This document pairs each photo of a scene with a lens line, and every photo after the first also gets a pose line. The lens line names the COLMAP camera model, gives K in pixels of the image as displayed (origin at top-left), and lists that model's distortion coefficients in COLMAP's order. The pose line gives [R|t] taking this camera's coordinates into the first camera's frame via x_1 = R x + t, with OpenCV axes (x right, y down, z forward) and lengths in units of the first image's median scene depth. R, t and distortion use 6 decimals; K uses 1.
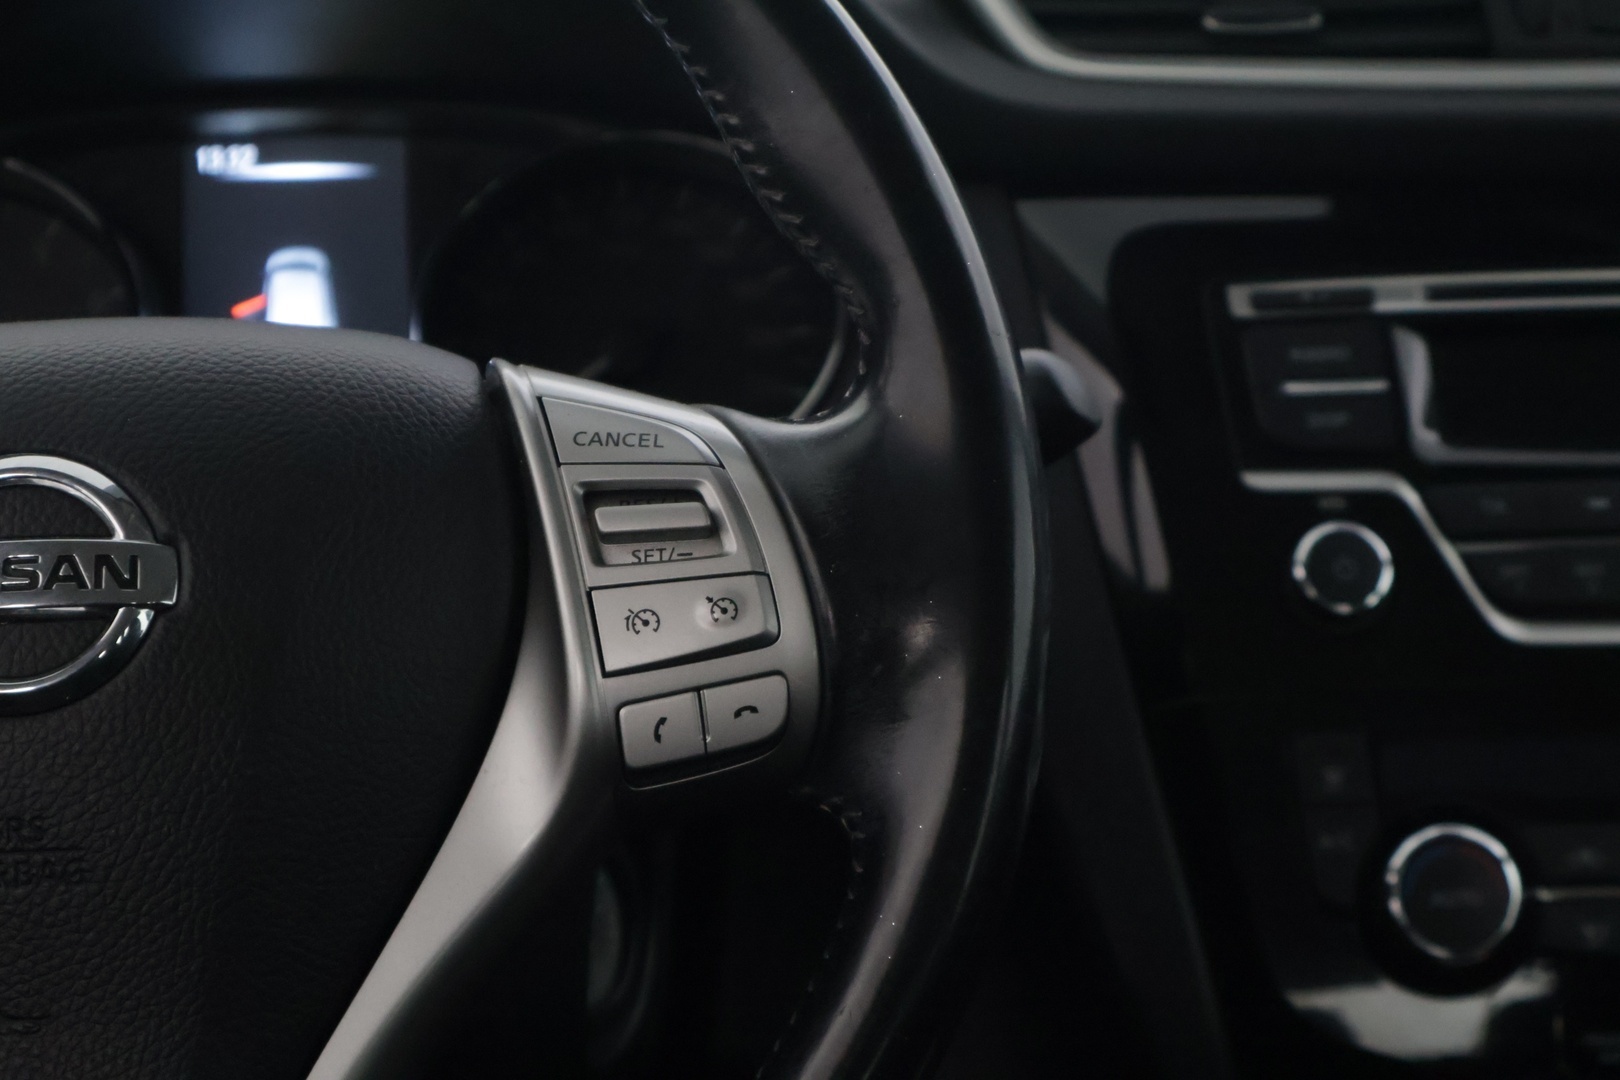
lens RADIAL K [[3233.3, 0, 804.5], [0, 3233.3, 531.5], [0, 0, 1]] dist [0.079857, 0.000000]
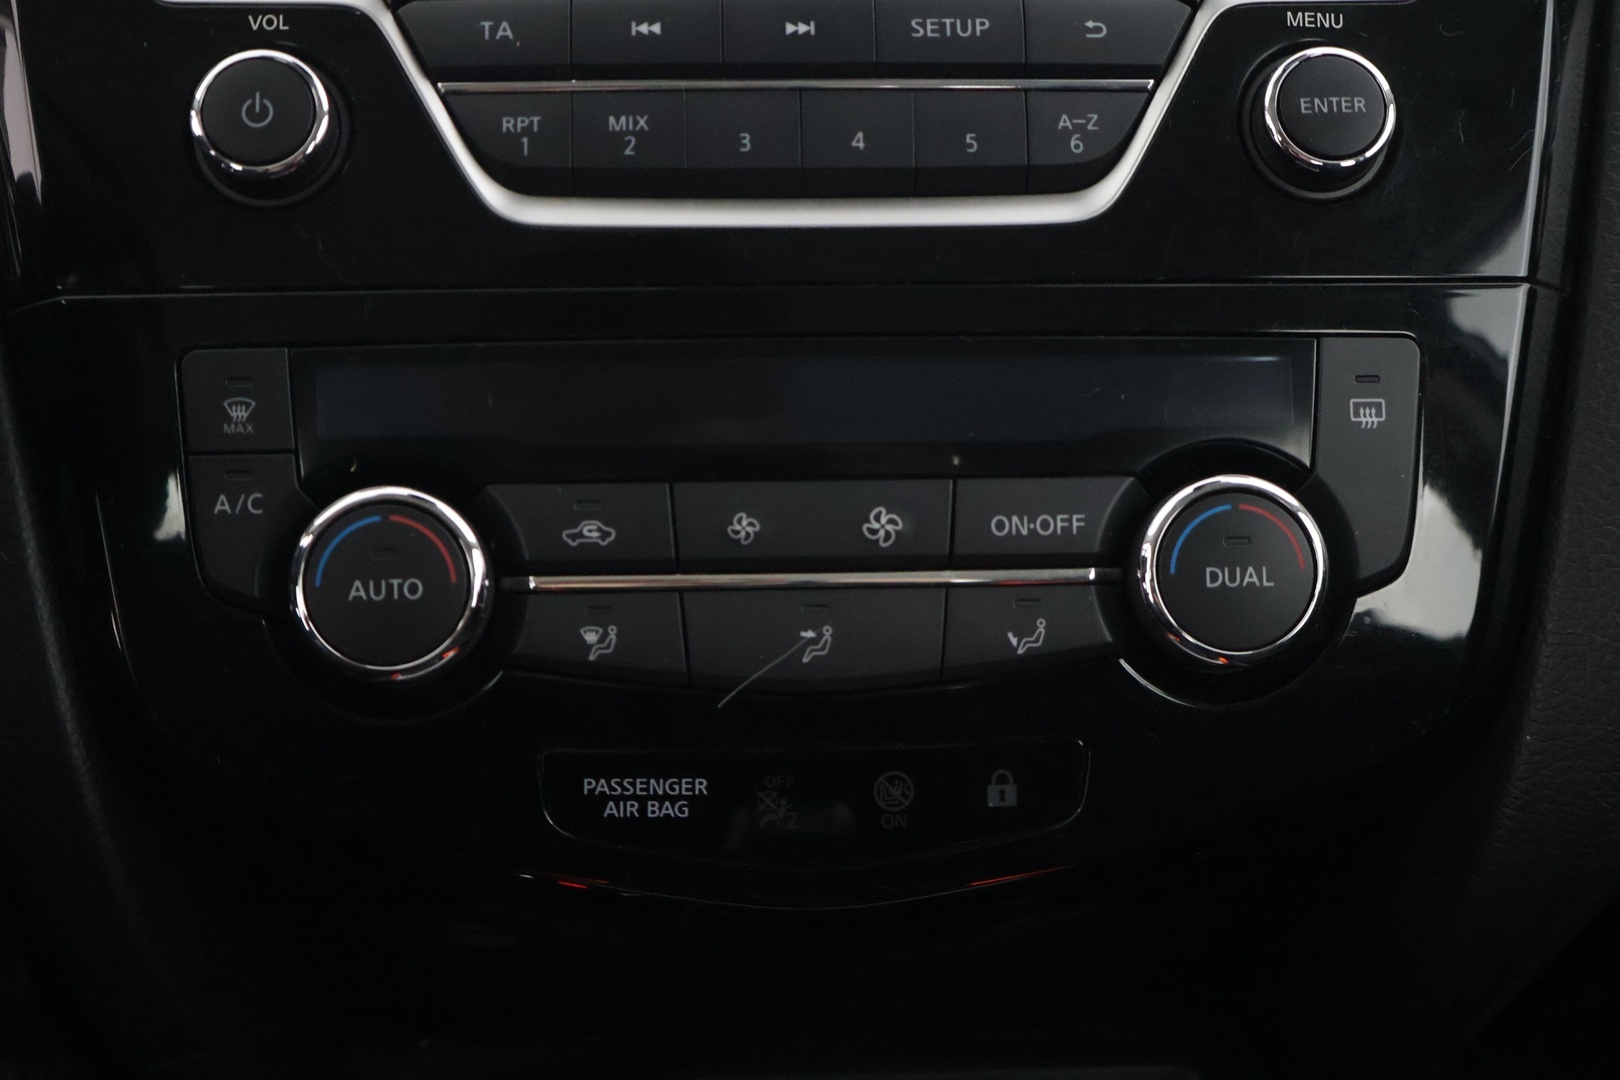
lens RADIAL K [[2183.8, 0, 810.2], [0, 2183.8, 549.2], [0, 0, 1]] dist [0.008090, 0.000000]
pose [[0.999821, 0.015461, -0.010915, 0.378904], [-0.014039, 0.992656, 0.120151, 0.060300], [0.012692, -0.119976, 0.992696, 0.686161]]
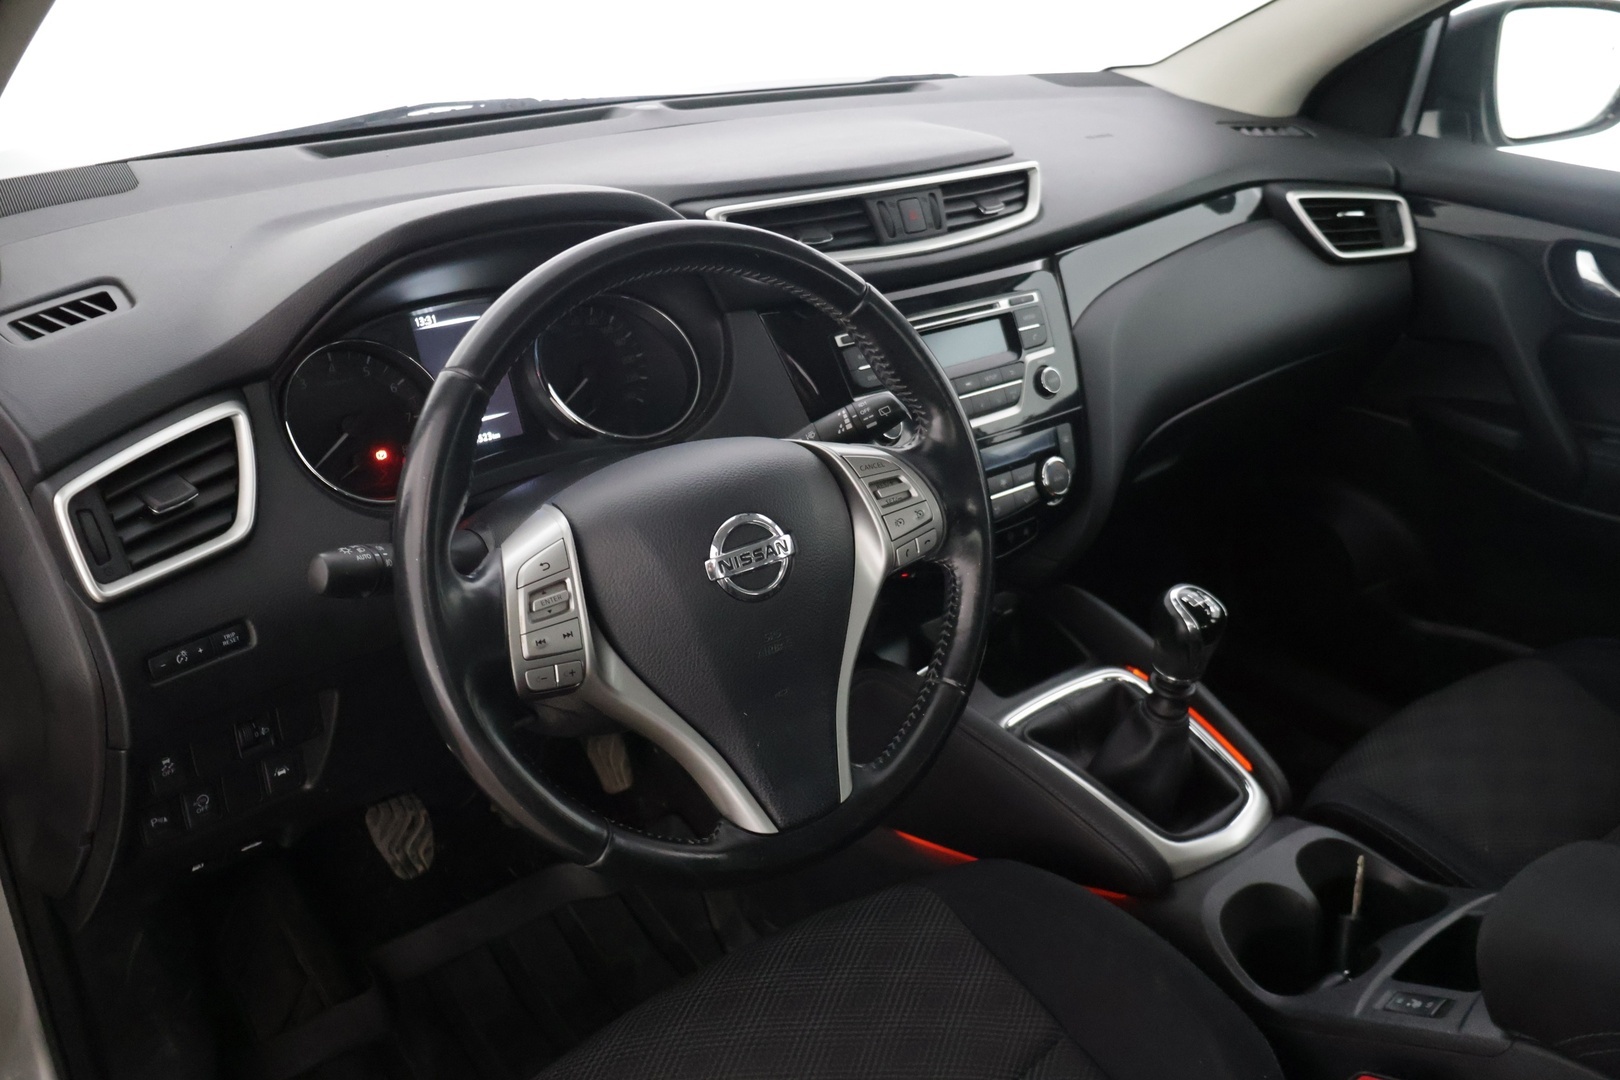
lens RADIAL K [[1340.3, 0, 804.6], [0, 1340.3, 534.8], [0, 0, 1]] dist [0.013186, -0.016902]
pose [[0.825225, -0.223892, 0.518532, -0.793096], [0.098873, 0.961164, 0.257658, -0.302940], [-0.556082, -0.161357, 0.815314, -0.053902]]
